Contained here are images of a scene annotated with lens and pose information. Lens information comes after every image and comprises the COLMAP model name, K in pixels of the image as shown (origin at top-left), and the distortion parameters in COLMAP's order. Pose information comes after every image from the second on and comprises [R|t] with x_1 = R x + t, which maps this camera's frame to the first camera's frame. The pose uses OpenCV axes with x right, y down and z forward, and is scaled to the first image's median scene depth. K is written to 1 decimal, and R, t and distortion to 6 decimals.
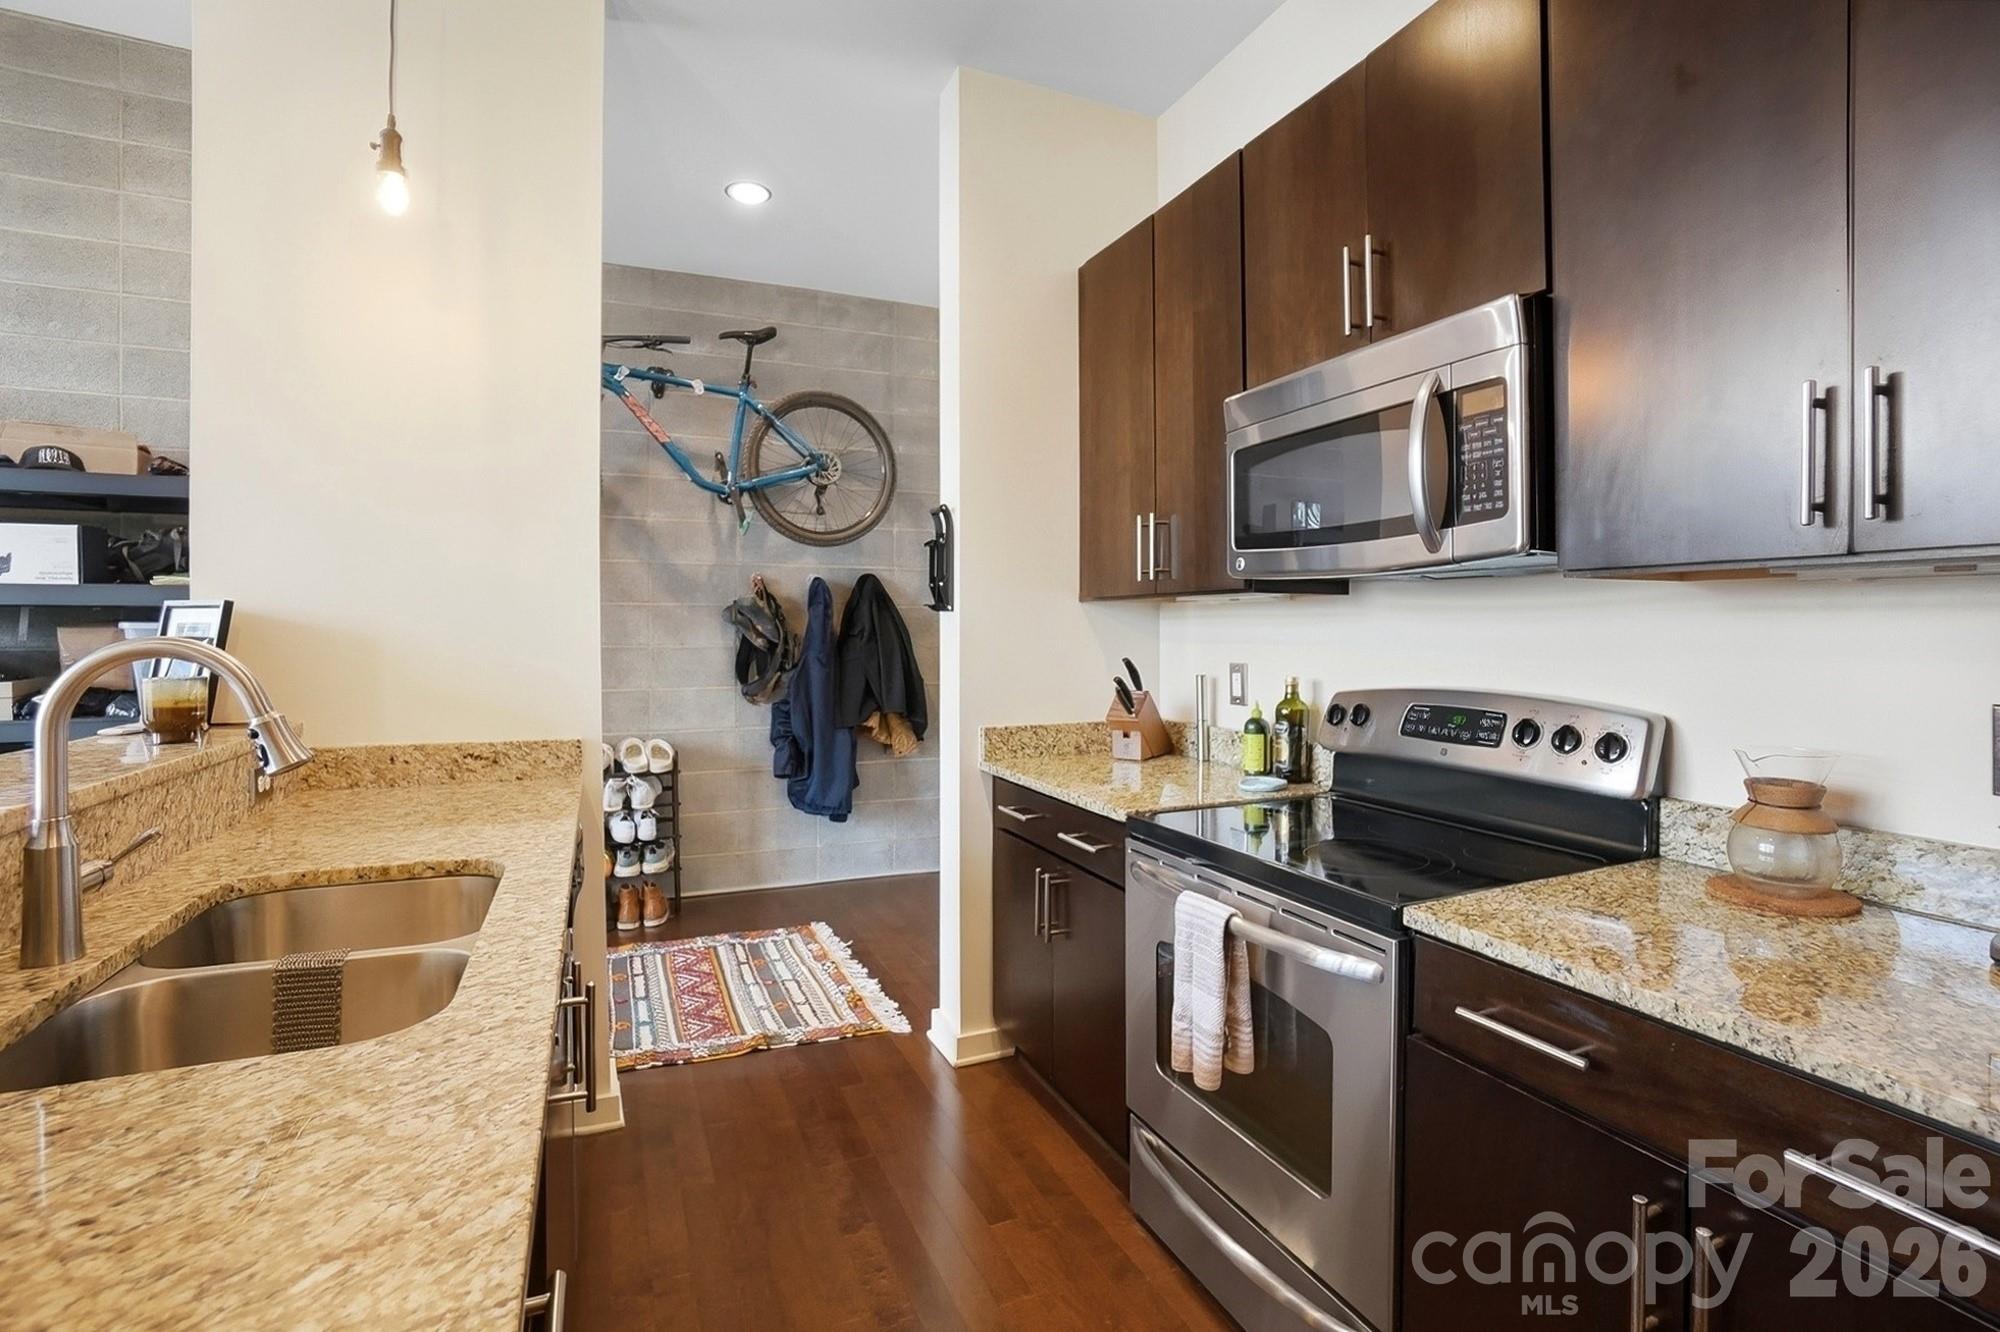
lens RADIAL K [[900.9, 0, 996.1], [0, 900.9, 671.6], [0, 0, 1]] dist [-0.066482, 0.021763]
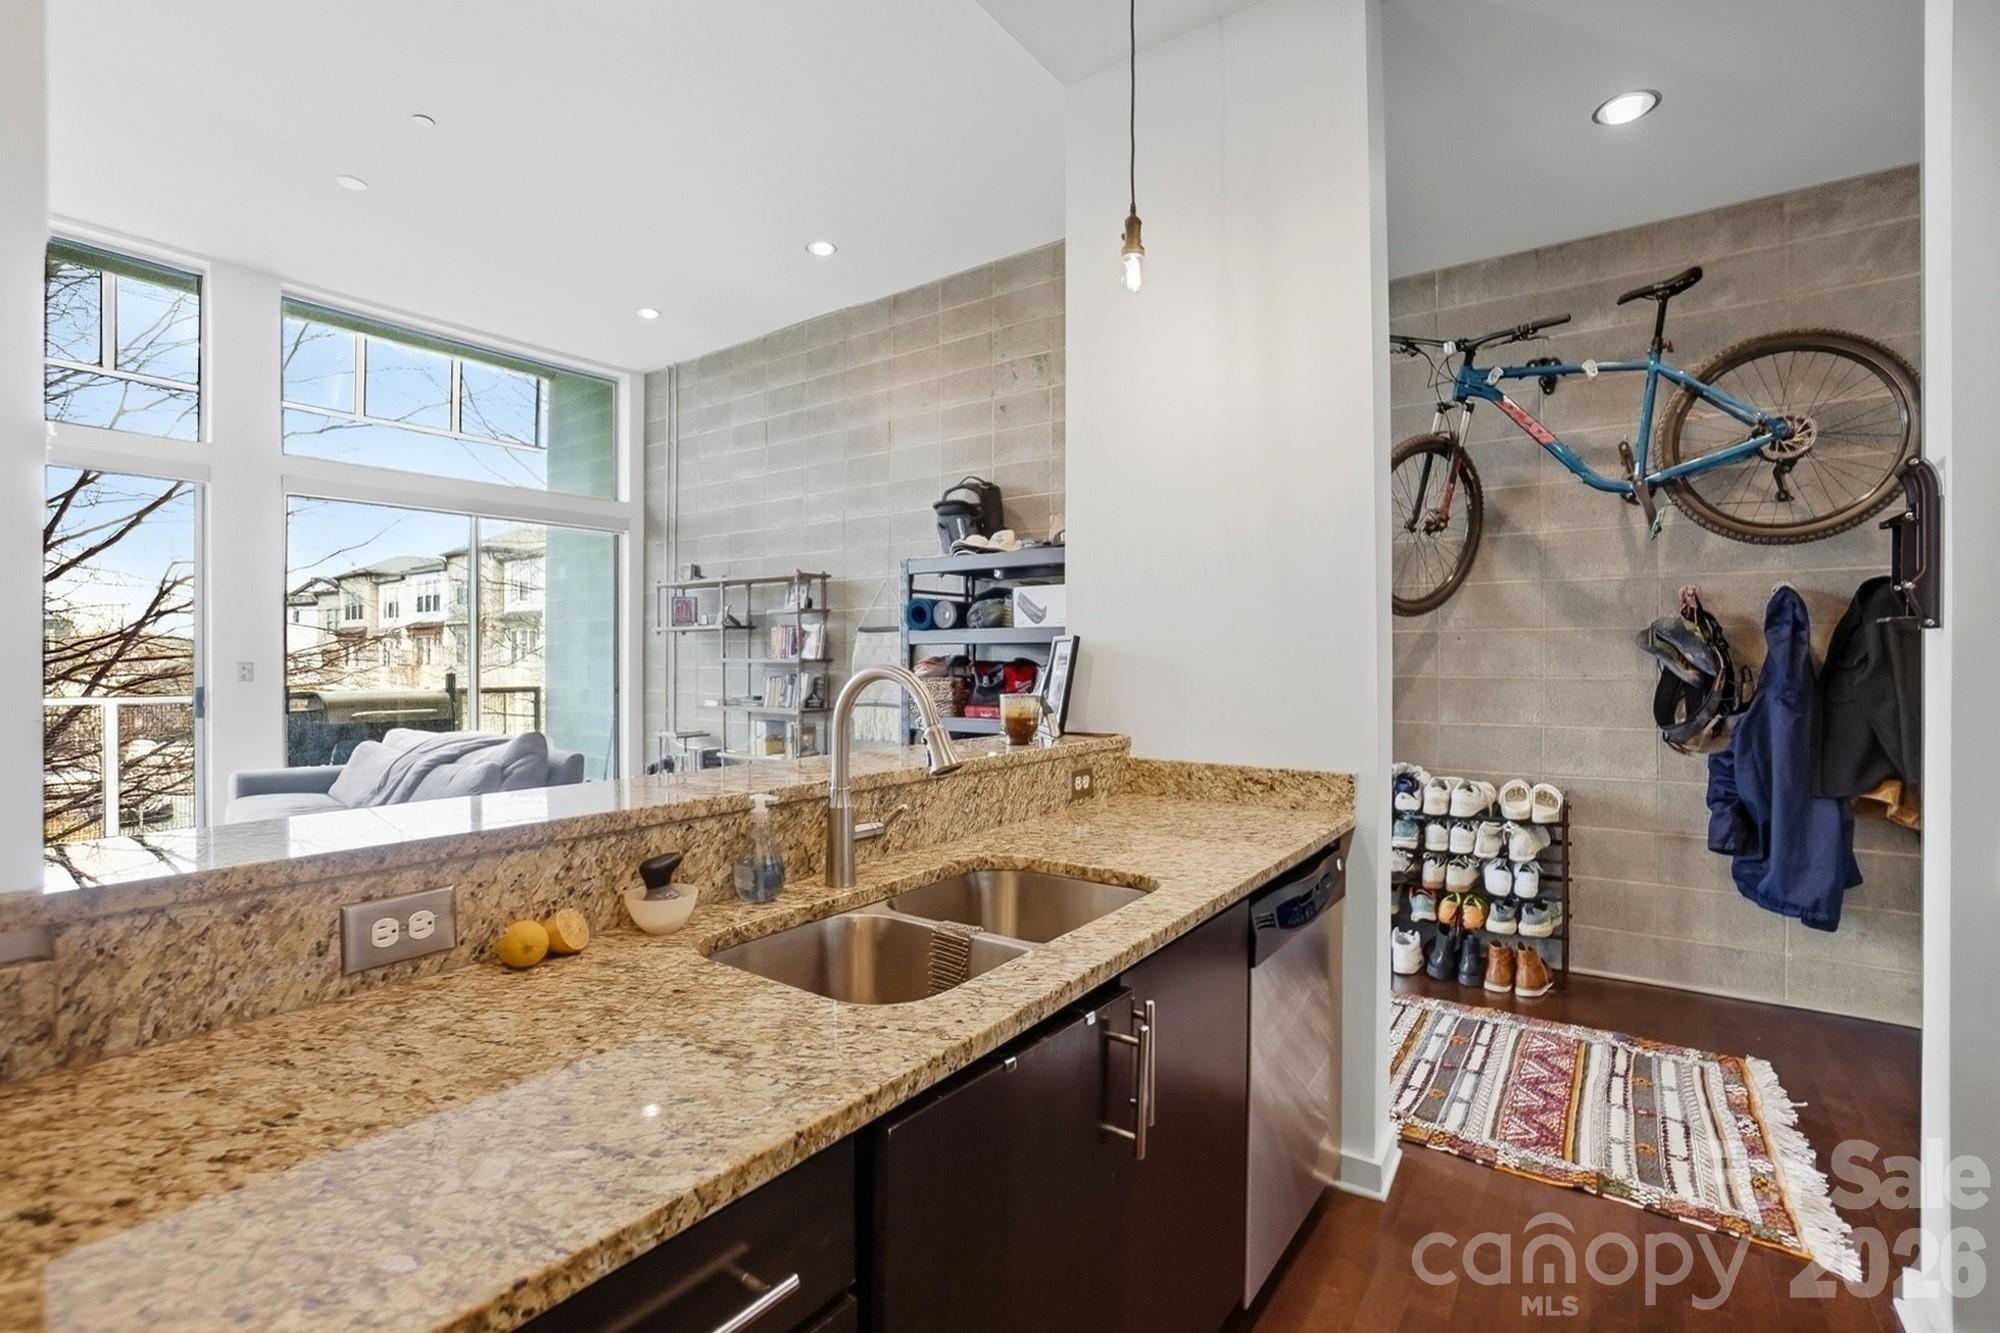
lens RADIAL K [[900.9, 0, 996.1], [0, 900.9, 672.1], [0, 0, 1]] dist [-0.066482, 0.021763]
pose [[0.517083, 0.015518, -0.855794, 0.081989], [-0.040352, 0.999166, -0.006264, -0.006507], [0.854983, 0.037772, 0.517278, 0.098812]]
